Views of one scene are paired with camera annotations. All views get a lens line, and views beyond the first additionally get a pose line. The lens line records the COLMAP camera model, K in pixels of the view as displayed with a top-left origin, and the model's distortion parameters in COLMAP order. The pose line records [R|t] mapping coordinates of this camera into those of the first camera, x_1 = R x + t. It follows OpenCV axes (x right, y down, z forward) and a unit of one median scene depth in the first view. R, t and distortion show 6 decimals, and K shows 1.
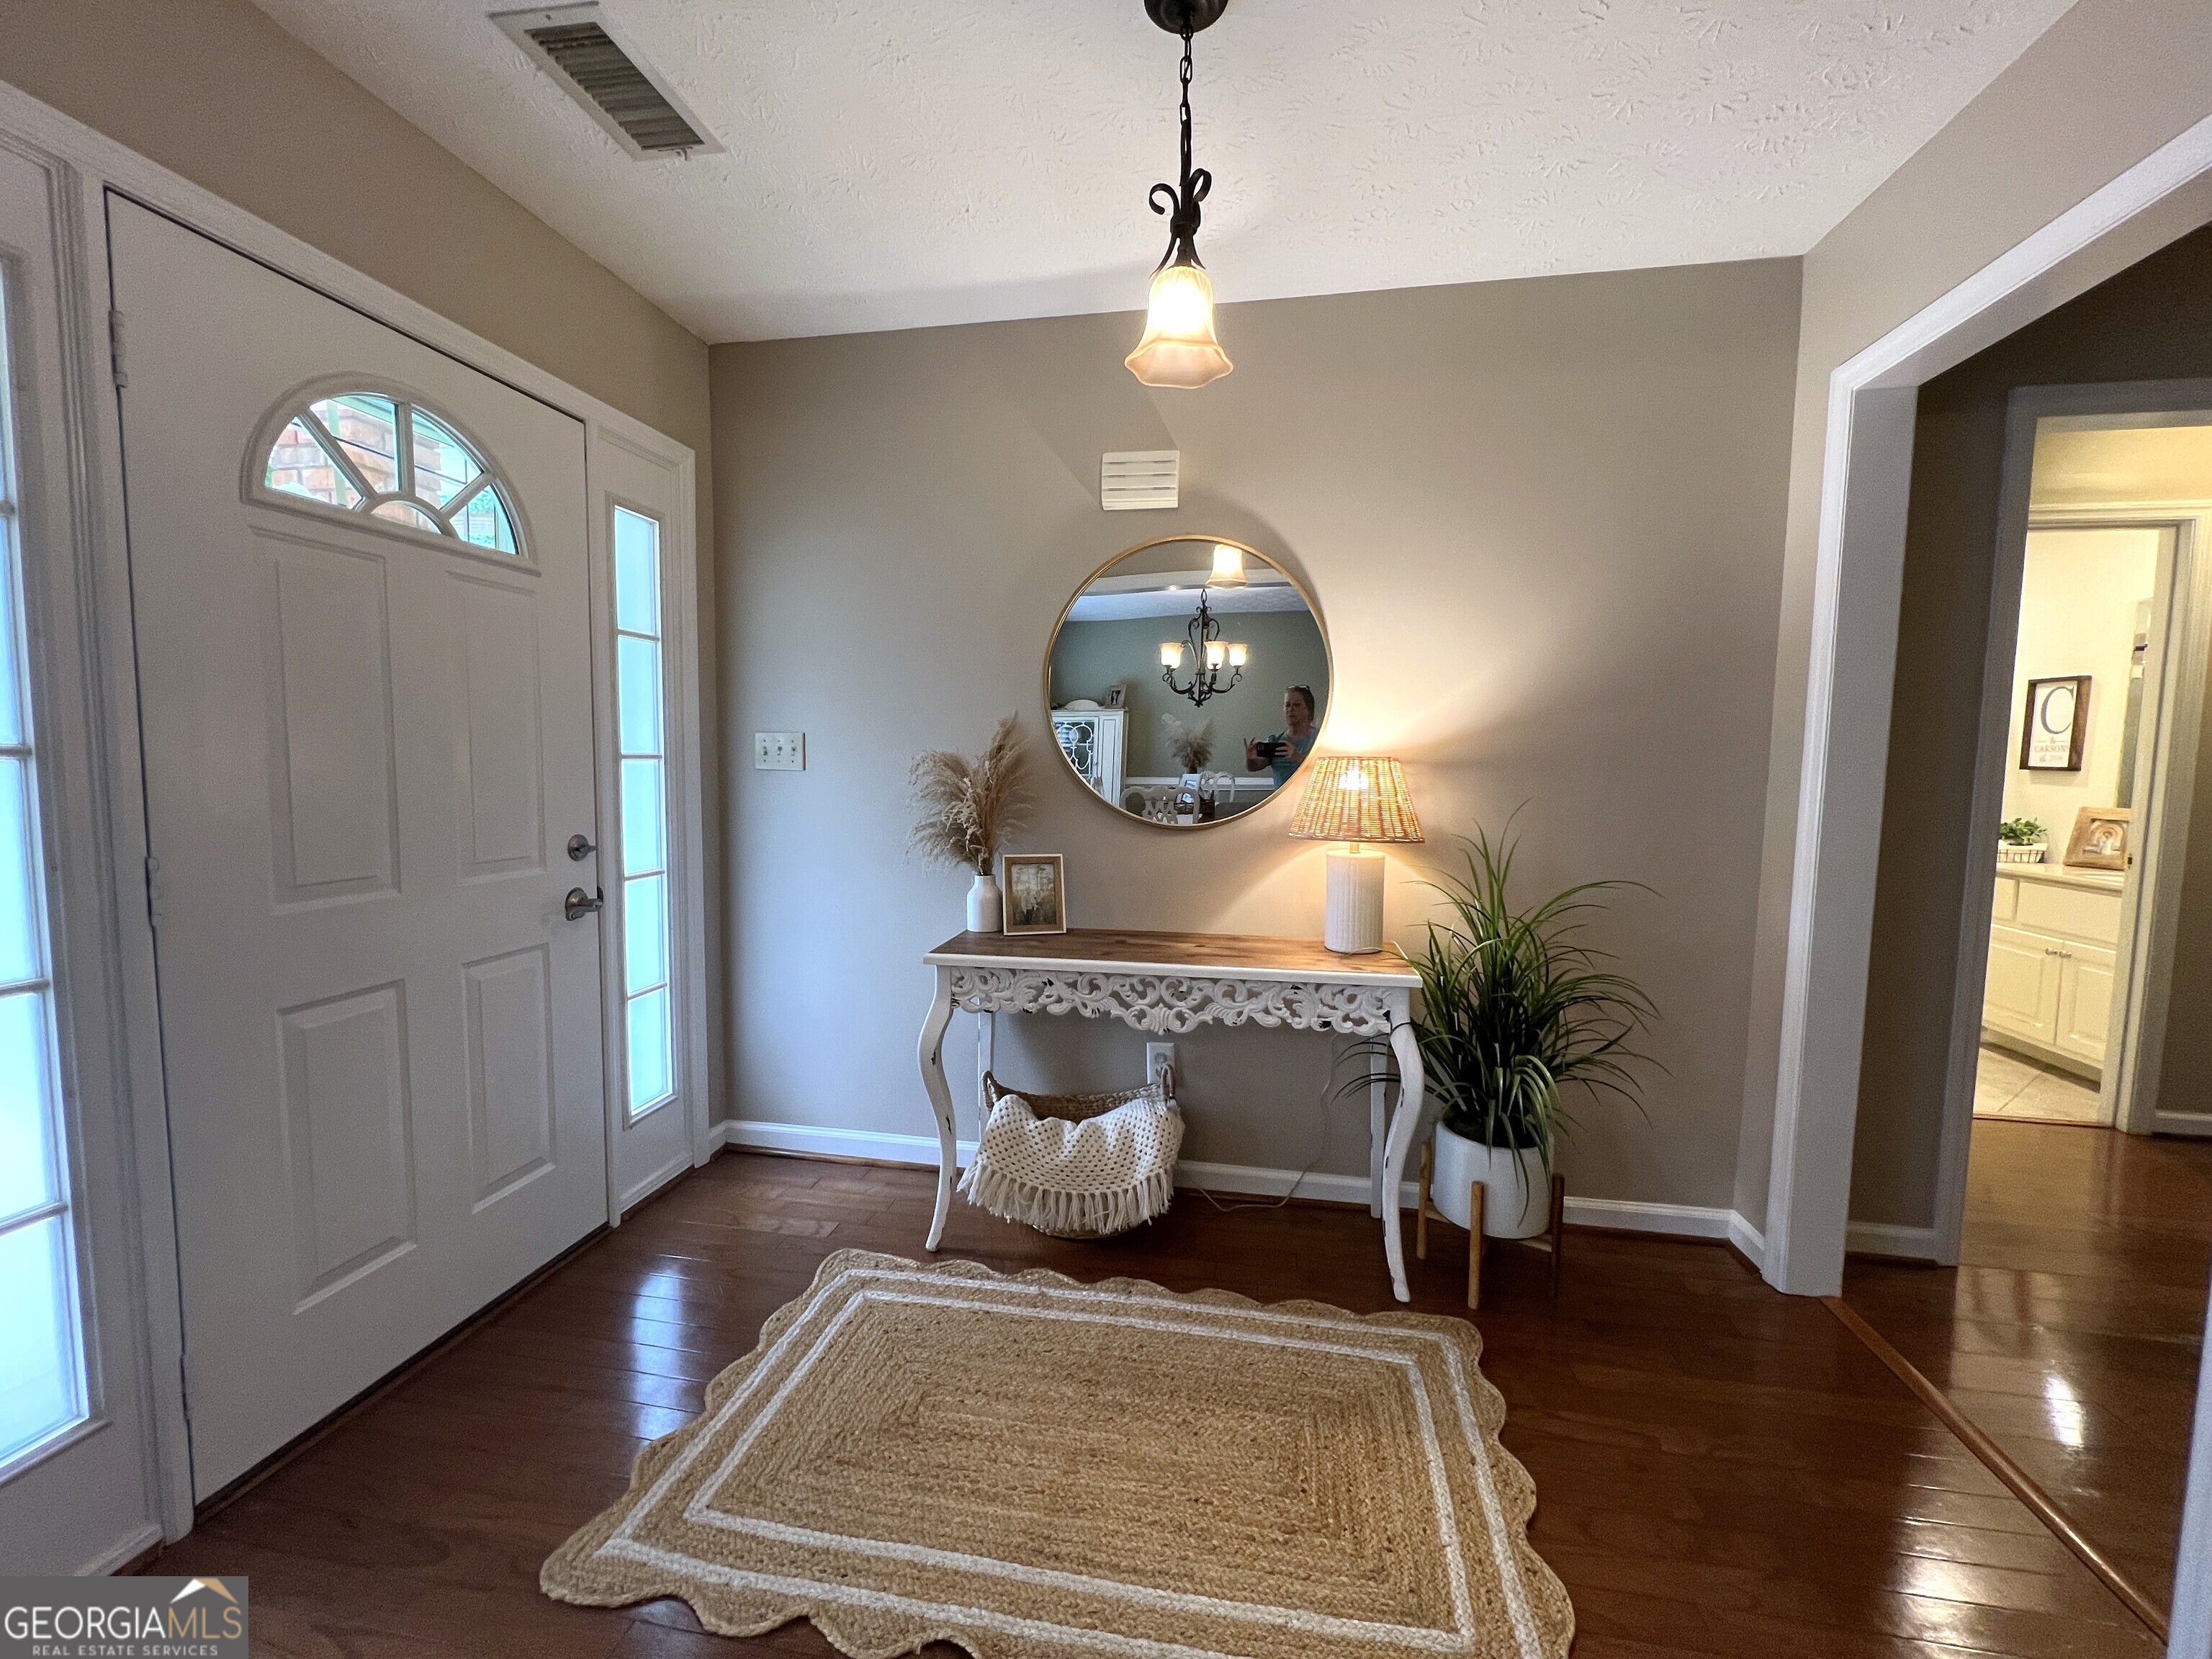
lens RADIAL K [[887.8, 0, 1109.3], [0, 887.8, 824.1], [0, 0, 1]] dist [0.000010, 0.000103]
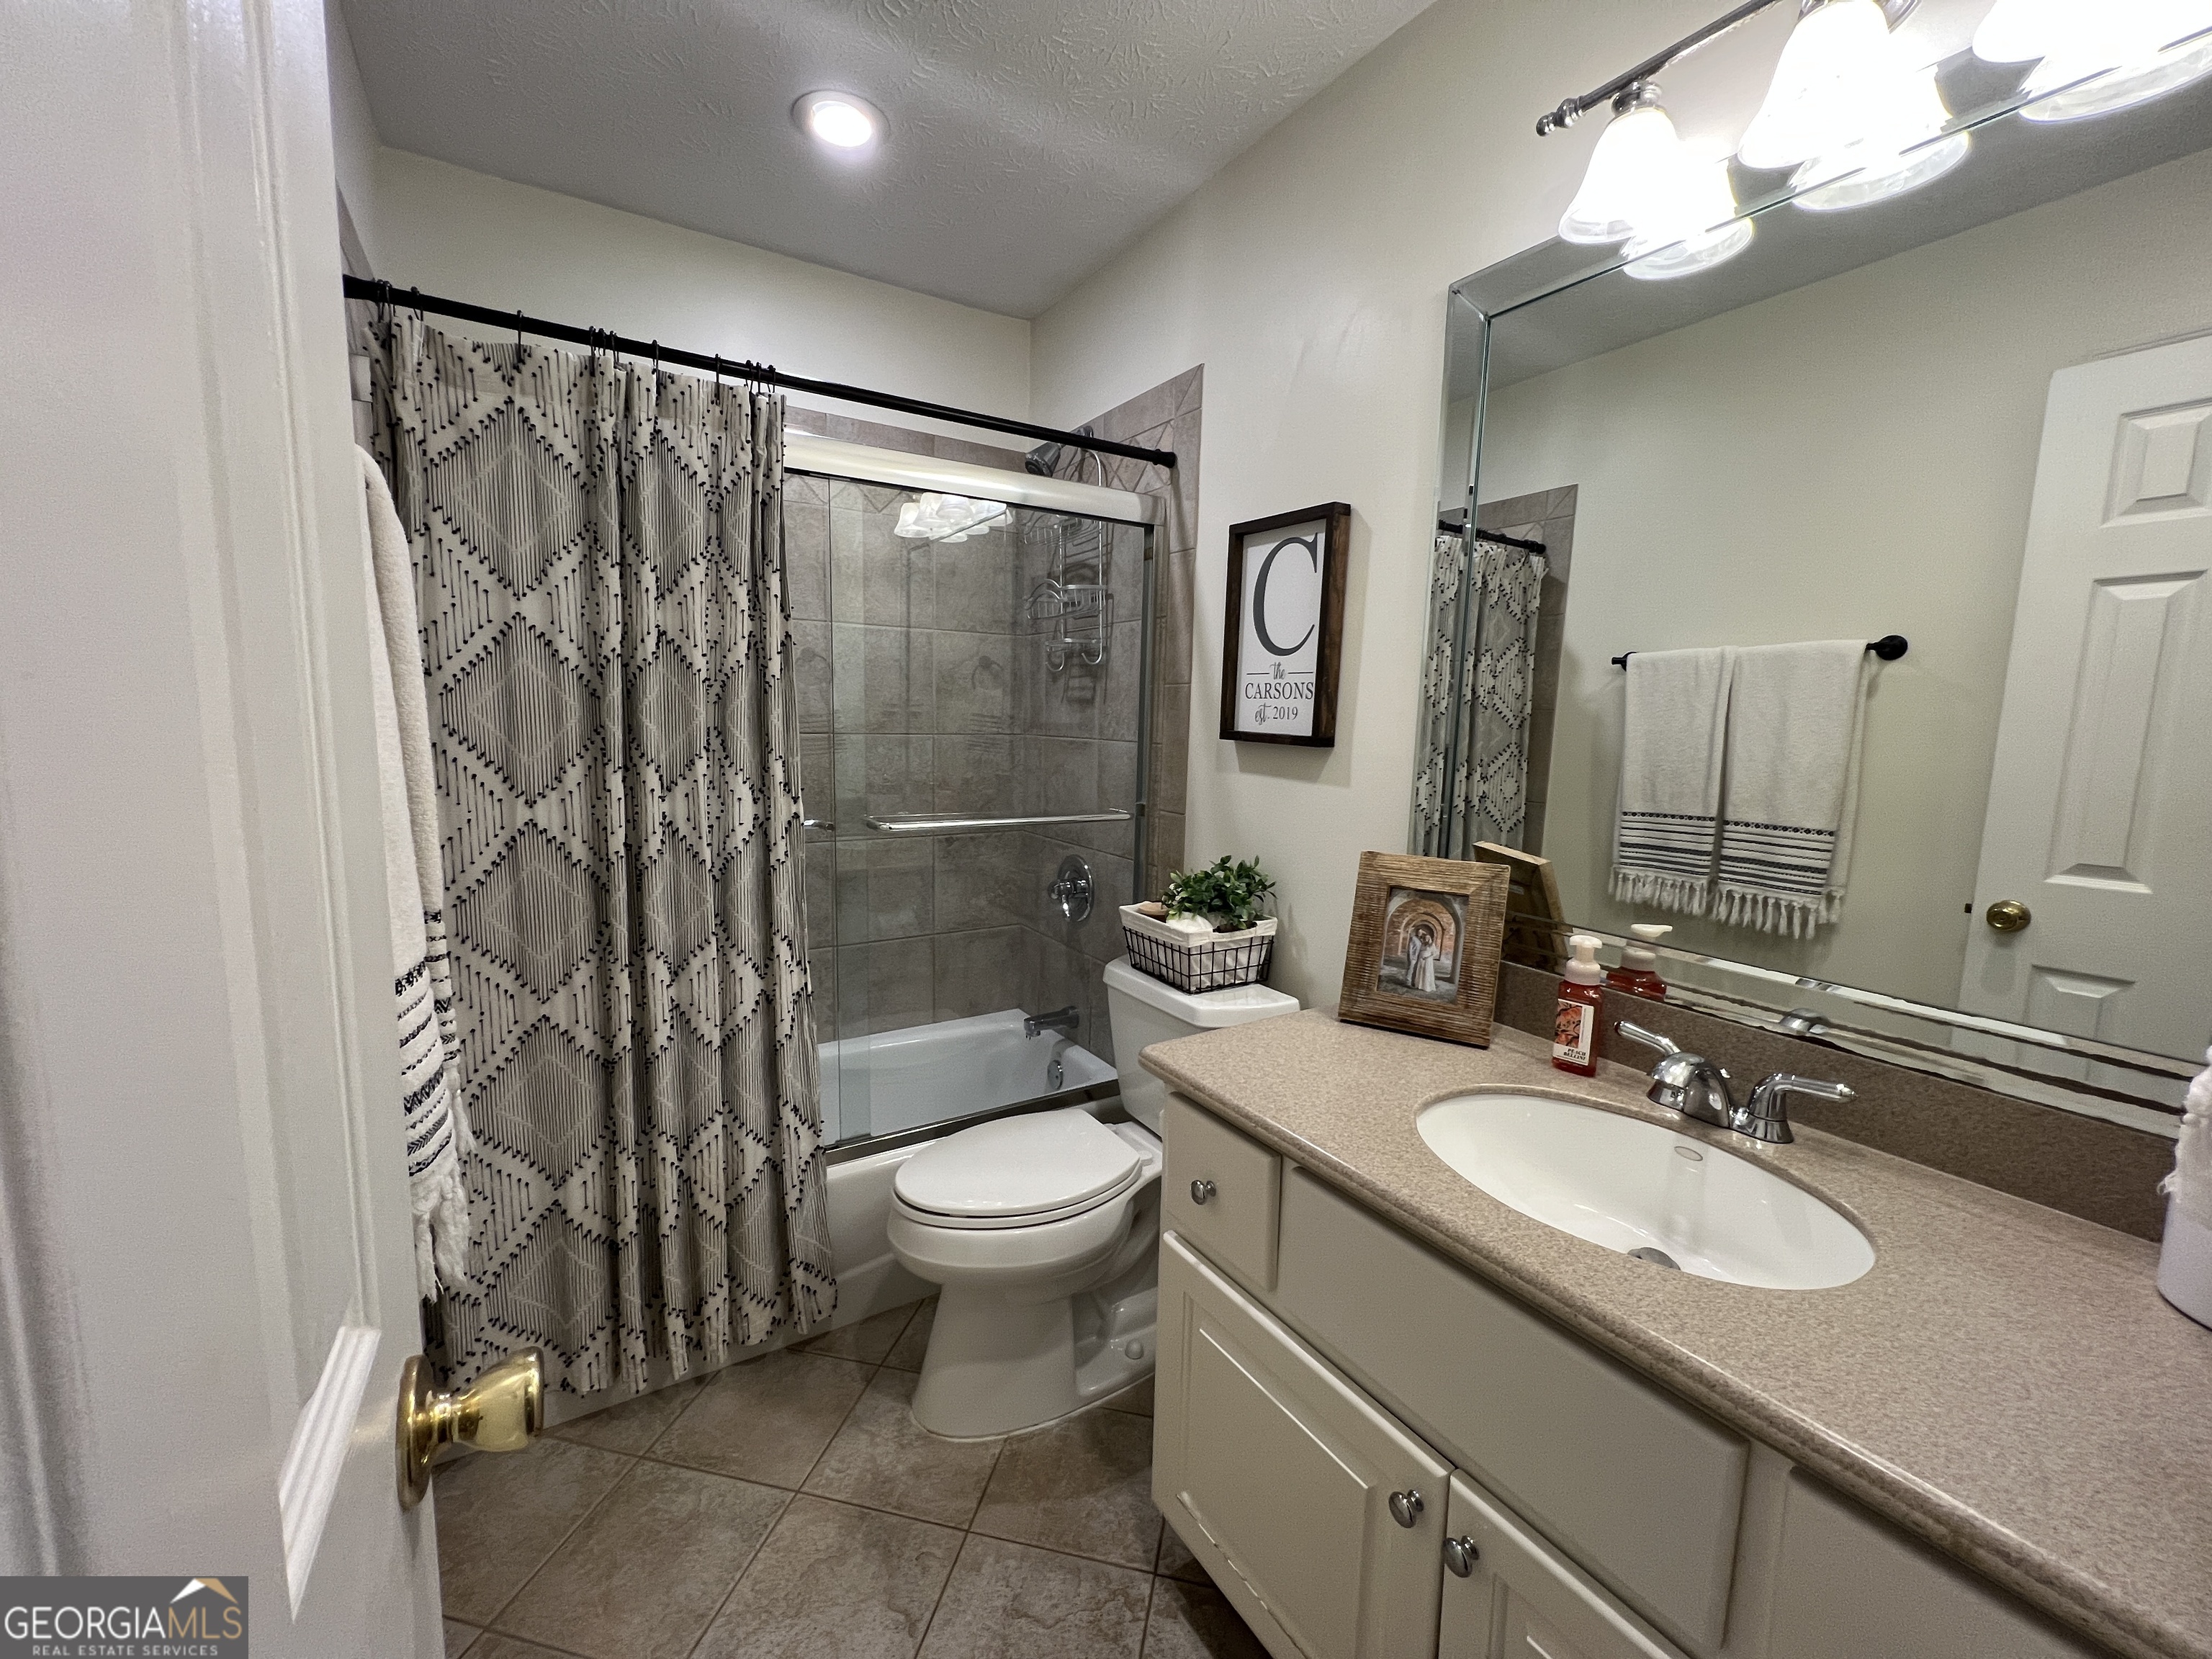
lens RADIAL K [[883.7, 0, 1110.4], [0, 883.7, 819.6], [0, 0, 1]] dist [-0.003359, 0.000818]
pose [[0.738213, -0.076003, 0.670272, 0.730871], [0.037506, 0.996720, 0.071712, -0.058035], [-0.673524, -0.027800, 0.738642, 0.755553]]
